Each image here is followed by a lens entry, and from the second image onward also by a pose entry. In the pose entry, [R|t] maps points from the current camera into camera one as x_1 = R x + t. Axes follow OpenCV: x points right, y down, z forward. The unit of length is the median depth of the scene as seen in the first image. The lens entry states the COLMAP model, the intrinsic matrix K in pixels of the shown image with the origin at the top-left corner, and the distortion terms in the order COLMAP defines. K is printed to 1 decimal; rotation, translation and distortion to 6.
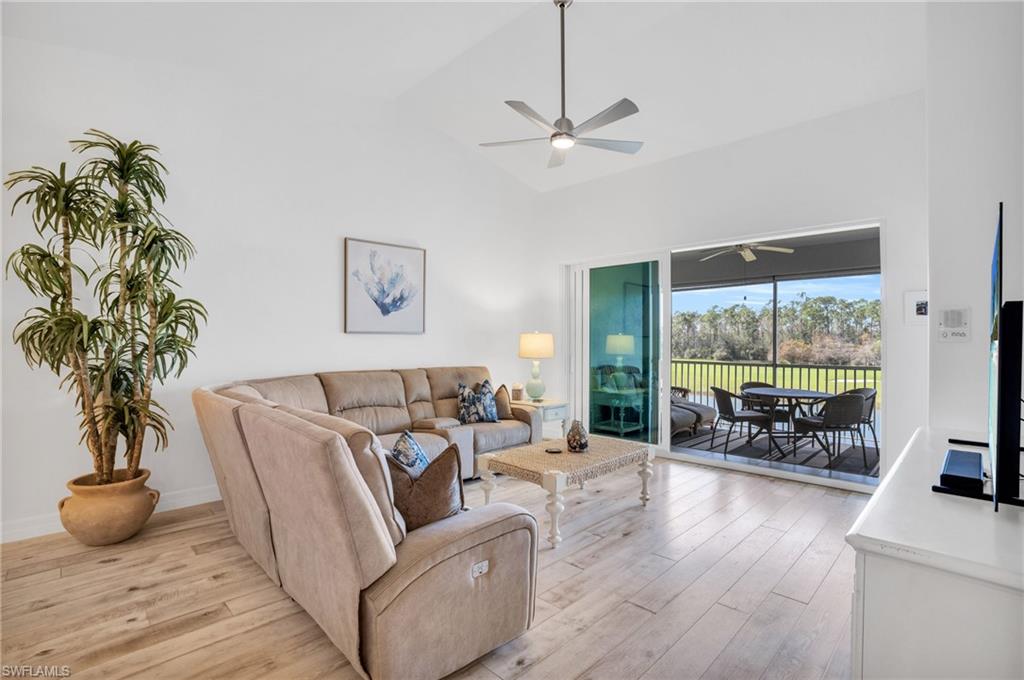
lens RADIAL K [[478.2, 0, 507.8], [0, 478.2, 340.2], [0, 0, 1]] dist [-0.067912, 0.026159]
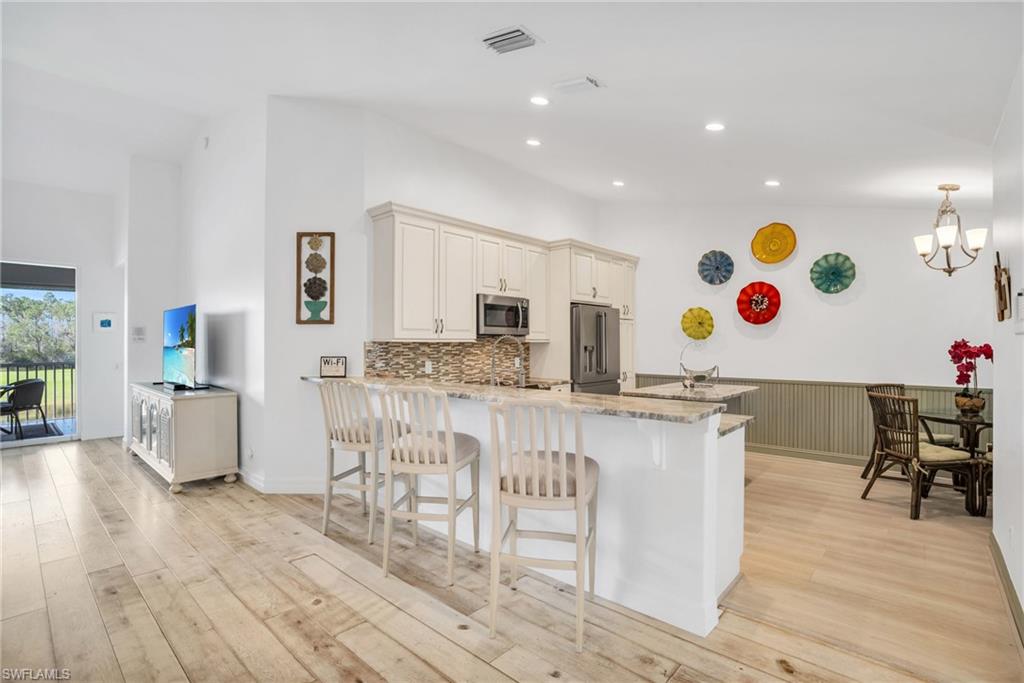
lens RADIAL K [[478.2, 0, 507.8], [0, 478.2, 341.7], [0, 0, 1]] dist [-0.067912, 0.026159]
pose [[-0.049901, -0.001696, 0.998753, -0.729182], [0.001297, 0.999998, 0.001763, -0.001468], [-0.998753, 0.001383, -0.049899, -0.343934]]
